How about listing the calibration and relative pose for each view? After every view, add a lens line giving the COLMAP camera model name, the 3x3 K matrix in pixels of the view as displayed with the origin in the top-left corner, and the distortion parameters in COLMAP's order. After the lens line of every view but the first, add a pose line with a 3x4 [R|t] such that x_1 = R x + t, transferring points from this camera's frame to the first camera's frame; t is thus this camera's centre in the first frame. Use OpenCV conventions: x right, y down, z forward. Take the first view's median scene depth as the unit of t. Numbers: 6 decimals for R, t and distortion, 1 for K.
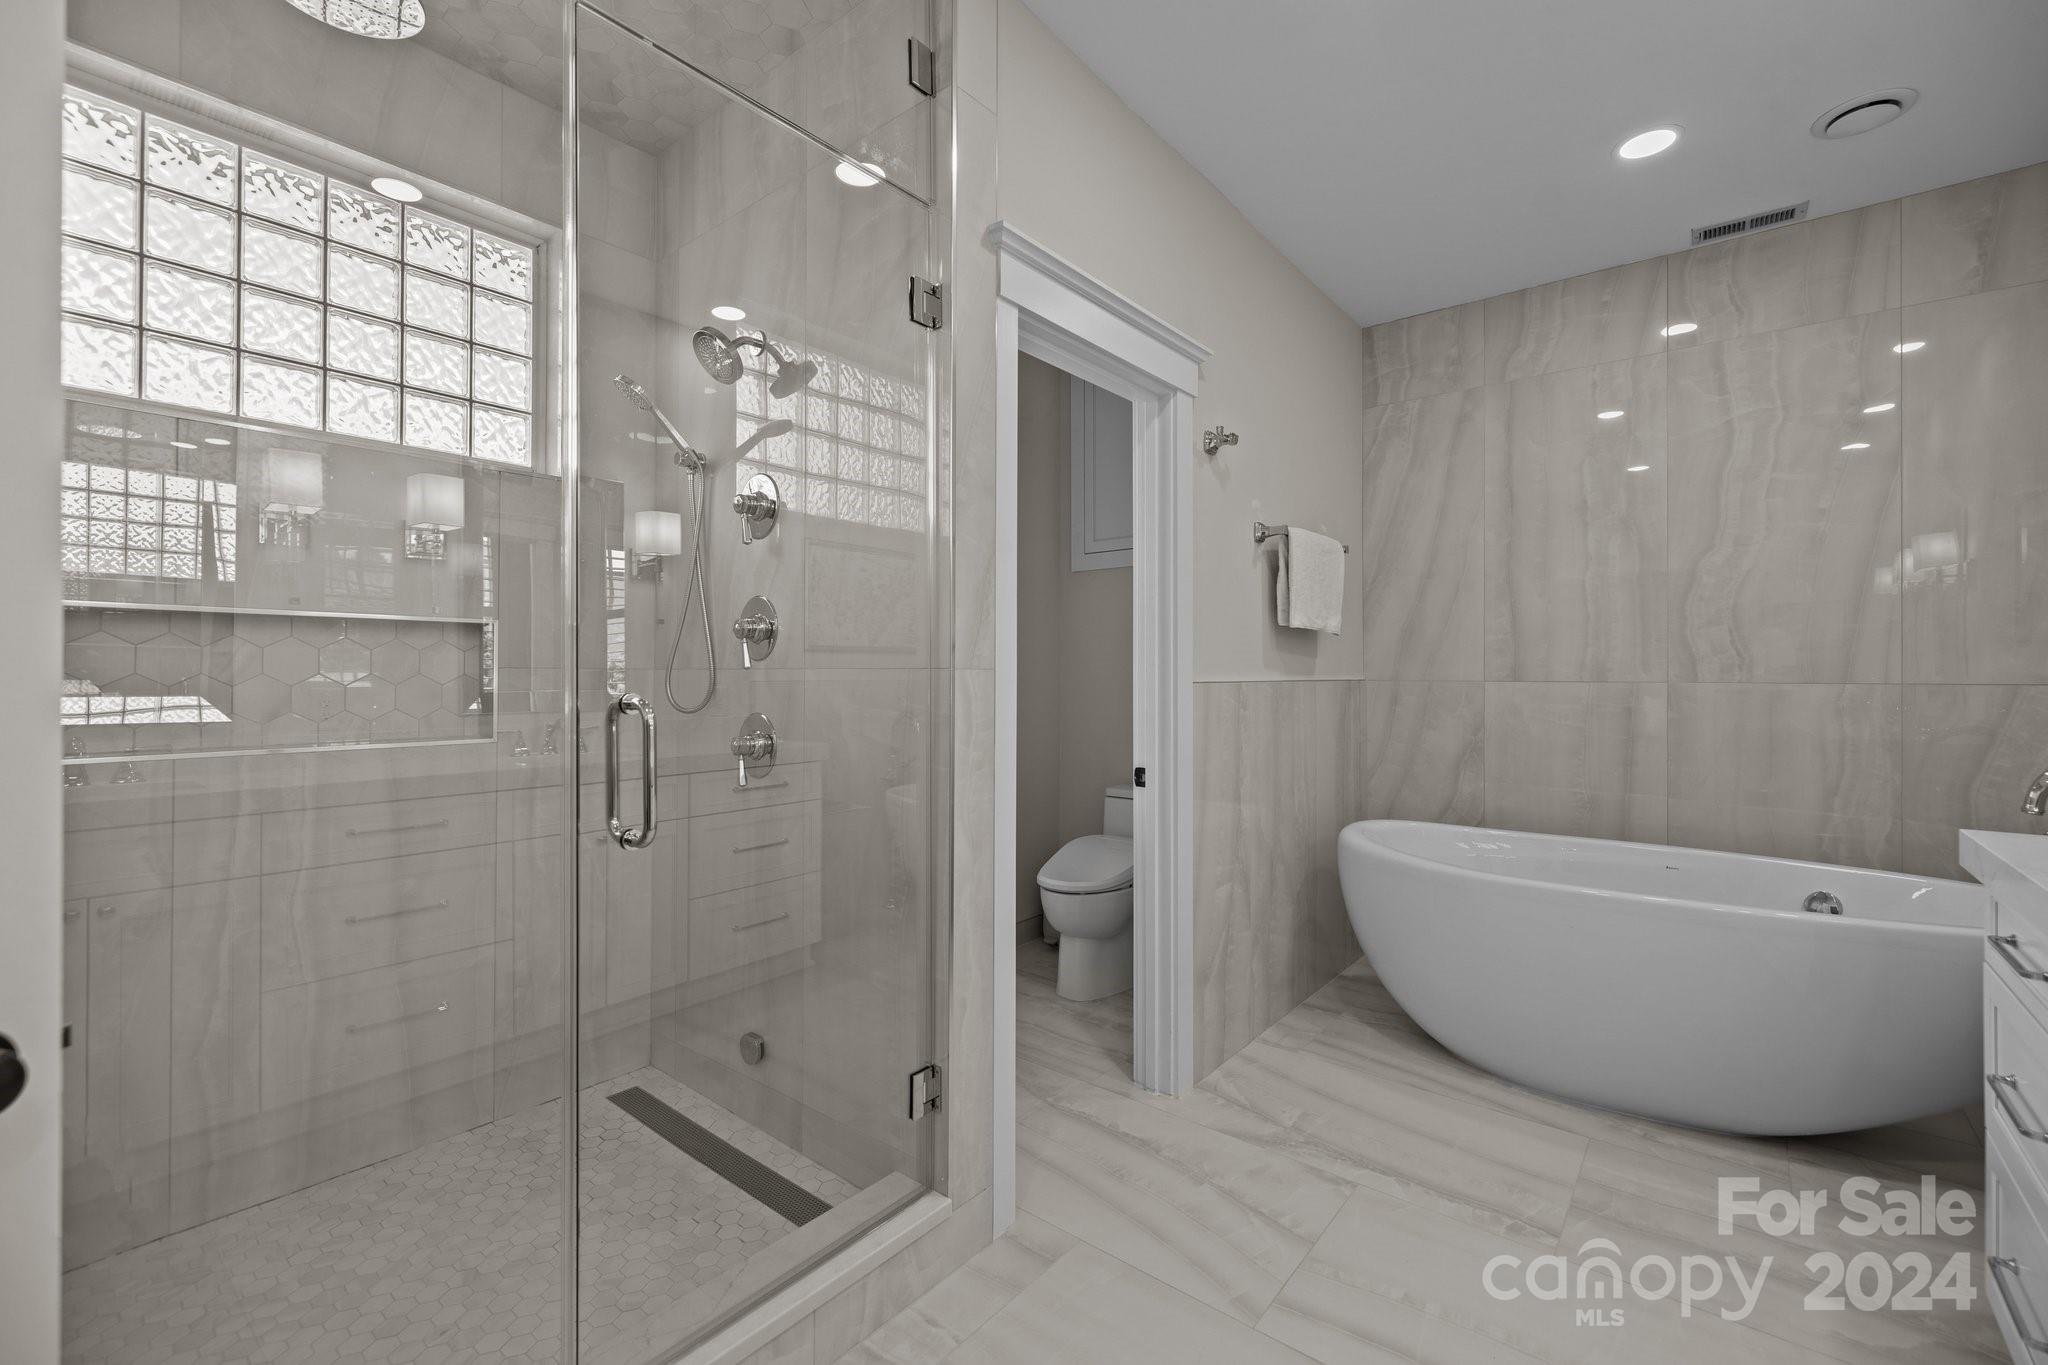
lens RADIAL K [[864.4, 0, 1026.7], [0, 864.4, 672.7], [0, 0, 1]] dist [-0.001035, -0.000807]
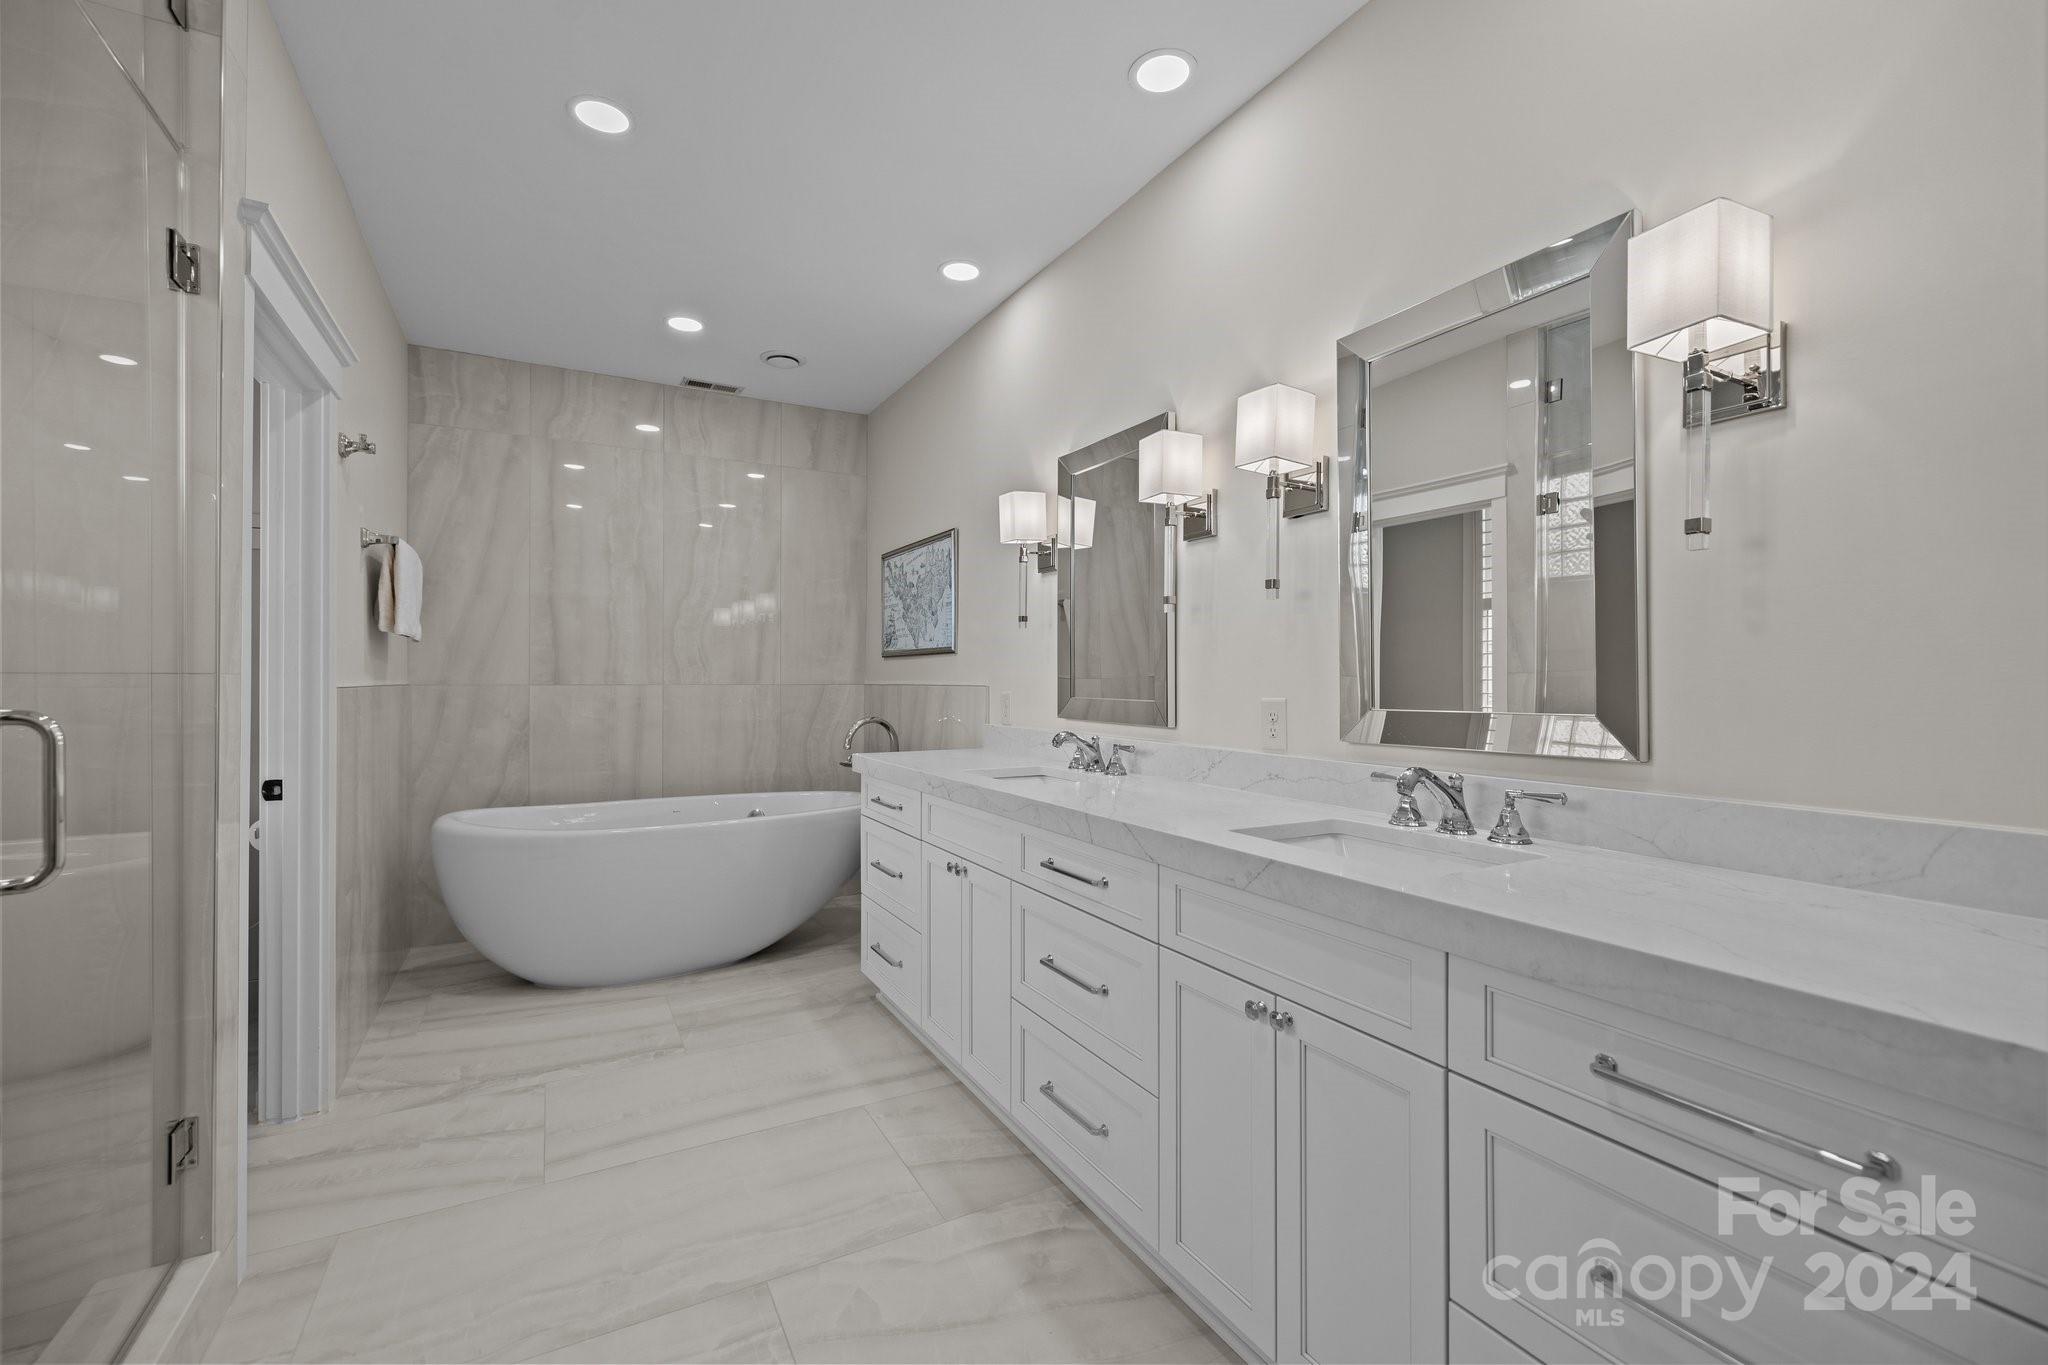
lens RADIAL K [[864.4, 0, 1019.4], [0, 864.4, 679.0], [0, 0, 1]] dist [-0.001035, -0.000807]
pose [[0.372545, -0.001192, 0.928013, -0.387911], [-0.002258, 0.999995, 0.002191, -0.002462], [-0.928011, -0.002912, 0.372541, -0.082556]]
